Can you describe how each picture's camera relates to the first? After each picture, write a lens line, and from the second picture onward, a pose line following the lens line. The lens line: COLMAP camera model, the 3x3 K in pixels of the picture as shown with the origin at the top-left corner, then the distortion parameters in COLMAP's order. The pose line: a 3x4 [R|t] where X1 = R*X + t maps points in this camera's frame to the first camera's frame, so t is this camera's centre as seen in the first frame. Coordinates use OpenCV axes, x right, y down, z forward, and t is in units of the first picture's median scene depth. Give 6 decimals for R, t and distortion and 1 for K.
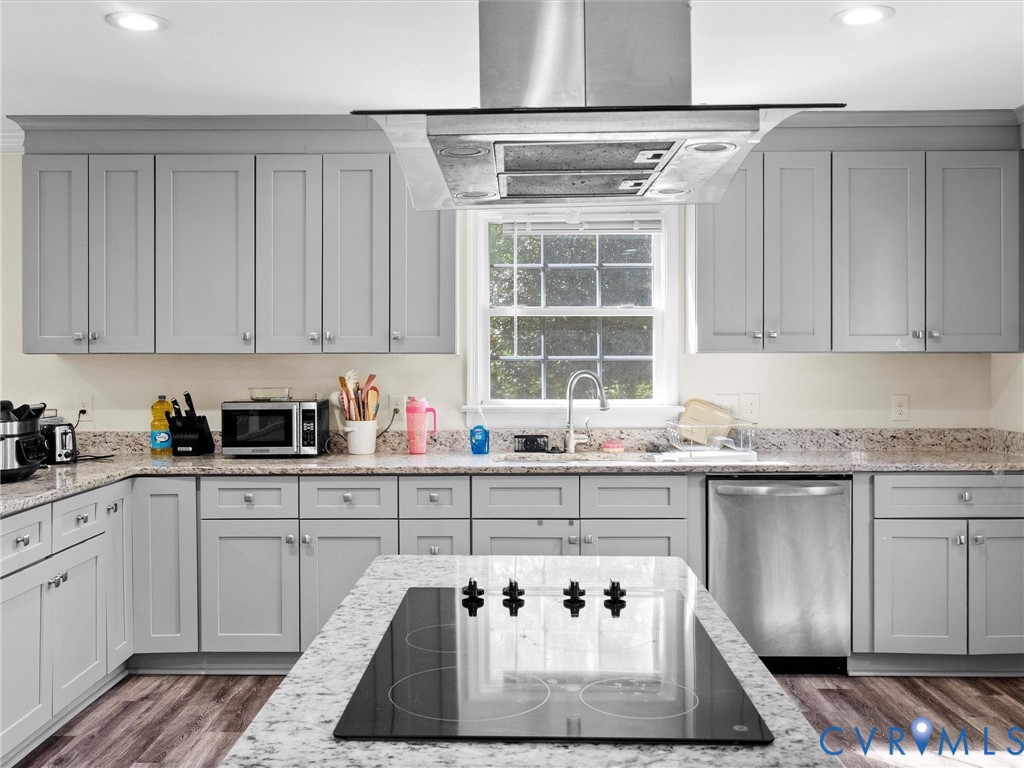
lens RADIAL K [[979.9, 0, 501.2], [0, 979.9, 367.1], [0, 0, 1]] dist [0.000887, 0.000000]
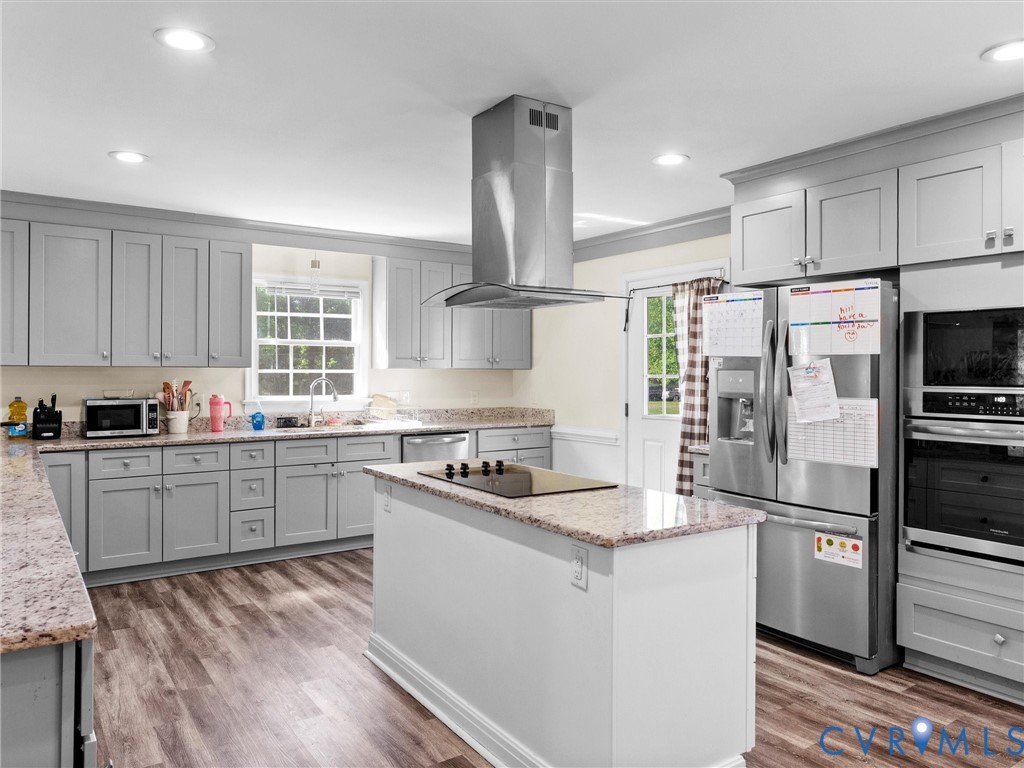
lens RADIAL K [[720.6, 0, 505.5], [0, 720.6, 375.9], [0, 0, 1]] dist [-0.004607, -0.000860]
pose [[0.818310, 0.001513, 0.574775, -0.391182], [-0.000719, 0.999998, -0.001608, 0.001519], [-0.574776, 0.000902, 0.818310, -0.216657]]
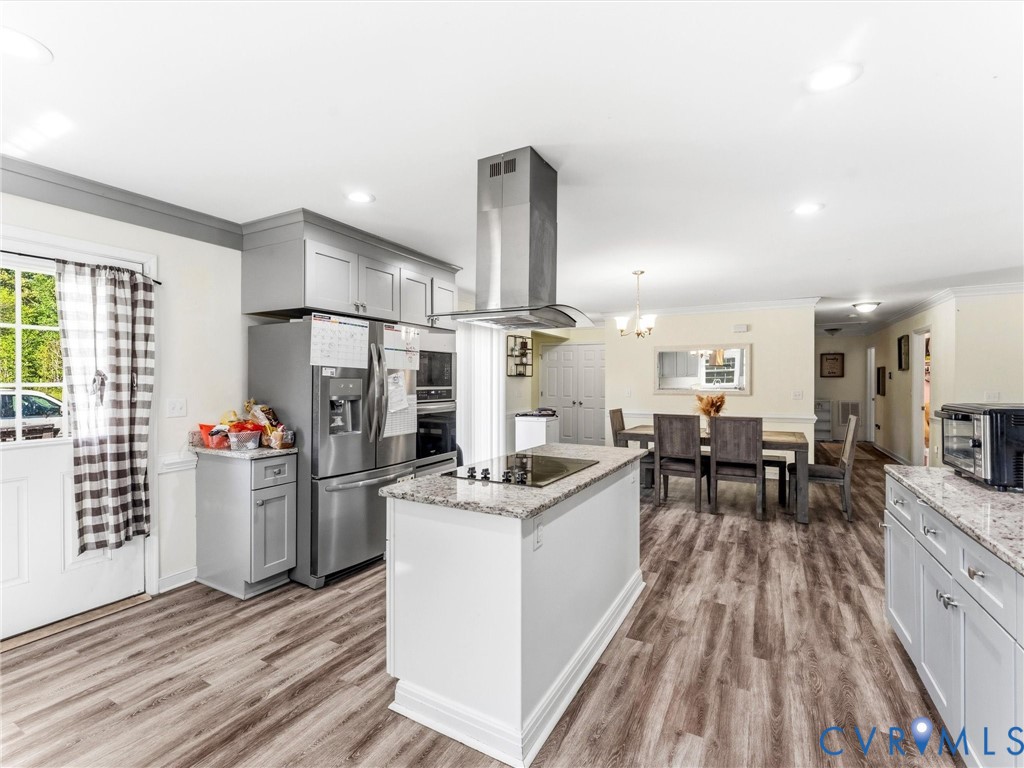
lens RADIAL K [[473.0, 0, 502.5], [0, 473.0, 379.8], [0, 0, 1]] dist [0.000067, -0.000705]
pose [[-0.874678, 0.003472, 0.484692, -0.231092], [0.004952, 0.999986, 0.001774, -0.004543], [-0.484679, 0.003952, -0.874683, 0.857054]]
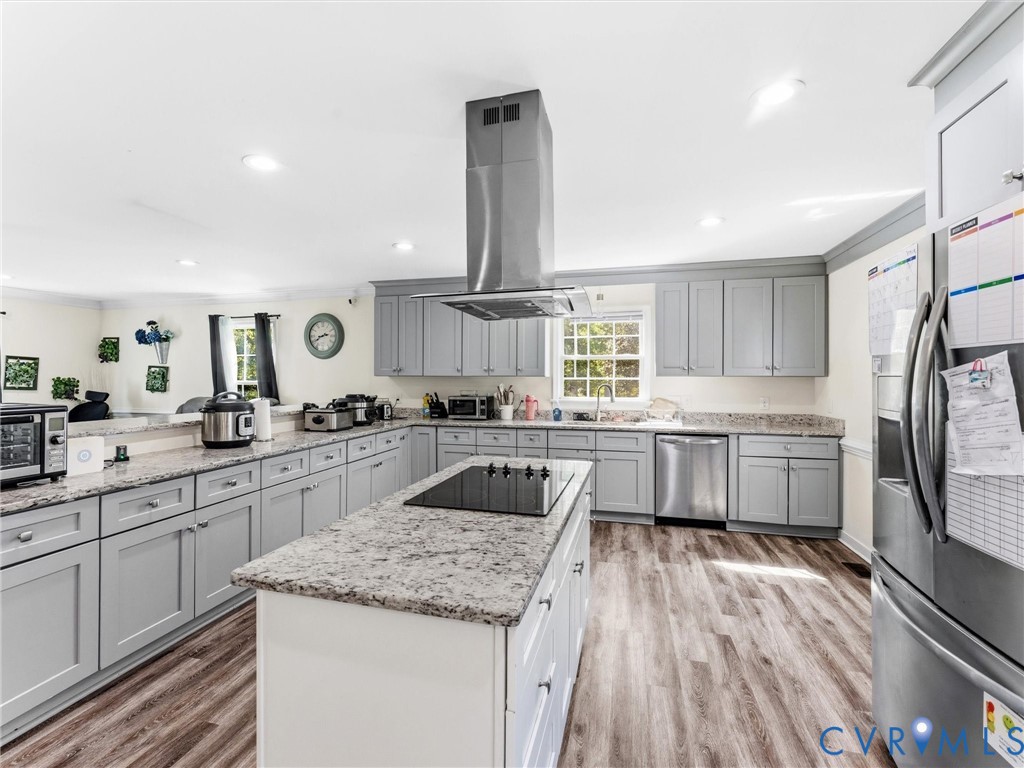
lens RADIAL K [[473.0, 0, 503.4], [0, 473.0, 380.9], [0, 0, 1]] dist [0.000067, -0.000705]
pose [[0.969266, 0.005279, -0.245959, 0.132460], [-0.005734, 0.999983, -0.001135, -0.001369], [0.245949, 0.002511, 0.969280, -0.094590]]
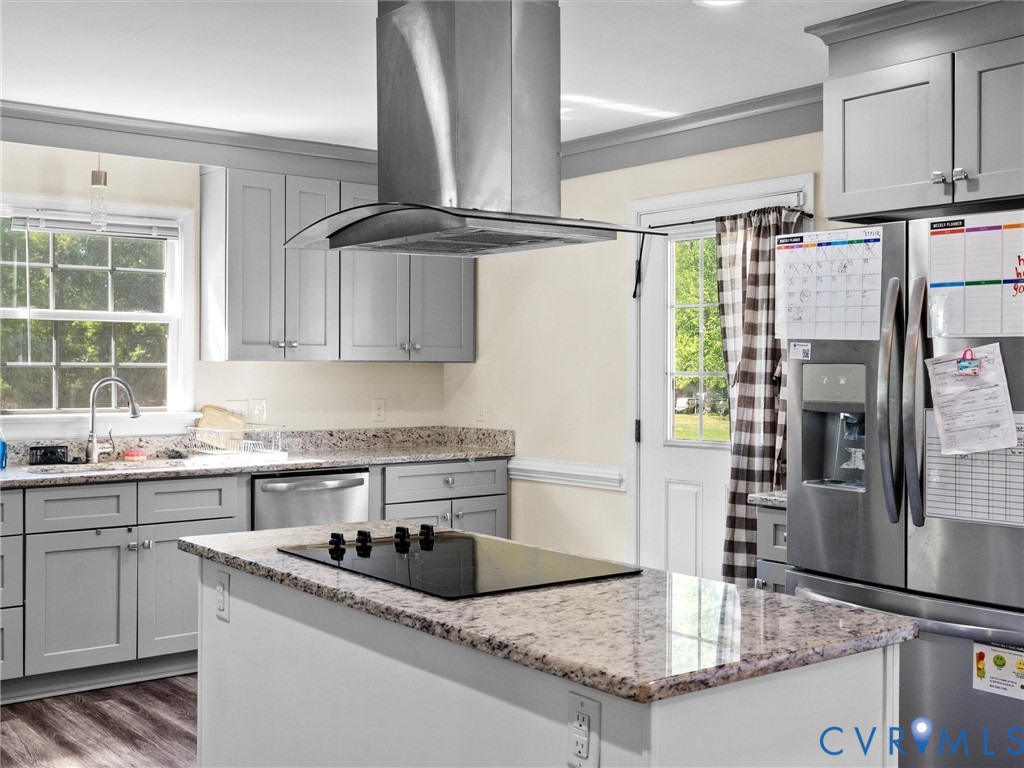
lens RADIAL K [[1161.5, 0, 509.8], [0, 1161.5, 373.3], [0, 0, 1]] dist [-0.001182, 0.000000]
pose [[0.774880, 0.001438, 0.632107, -0.353557], [-0.000519, 0.999999, -0.001639, 0.001091], [-0.632109, 0.000942, 0.774879, -0.151523]]
